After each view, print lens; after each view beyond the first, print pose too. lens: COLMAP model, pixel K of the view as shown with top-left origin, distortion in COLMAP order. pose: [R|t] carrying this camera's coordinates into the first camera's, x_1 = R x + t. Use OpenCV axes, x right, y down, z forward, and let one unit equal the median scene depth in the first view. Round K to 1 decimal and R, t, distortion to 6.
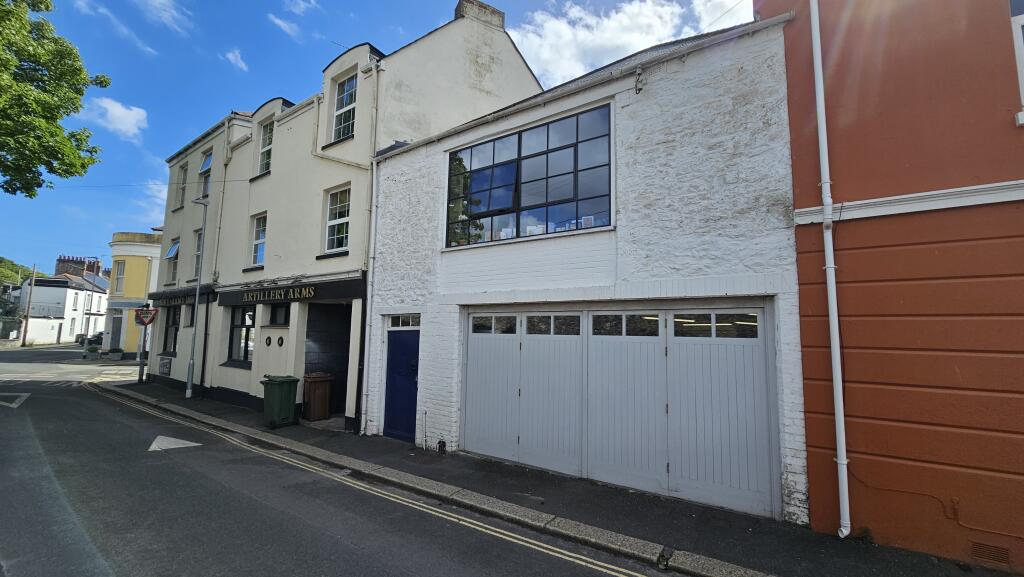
lens RADIAL K [[419.5, 0, 511.3], [0, 419.5, 291.4], [0, 0, 1]] dist [0.000569, 0.000069]
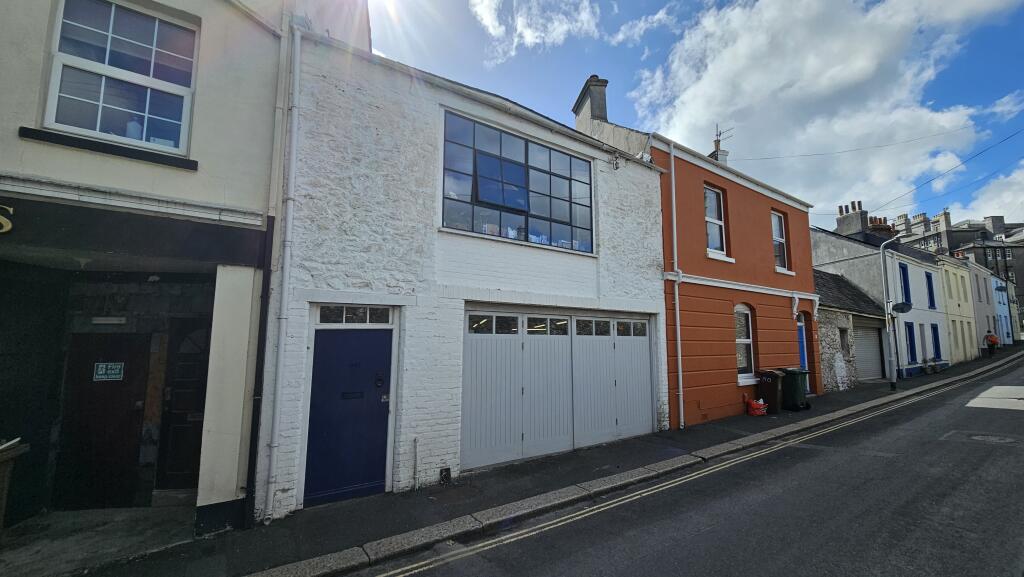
lens RADIAL K [[419.5, 0, 511.3], [0, 419.5, 291.4], [0, 0, 1]] dist [0.000569, 0.000069]
pose [[0.342152, 0.091893, 0.935140, -0.989417], [-0.096755, 0.993362, -0.062213, 0.064871], [-0.934650, -0.069193, 0.348772, 0.689492]]
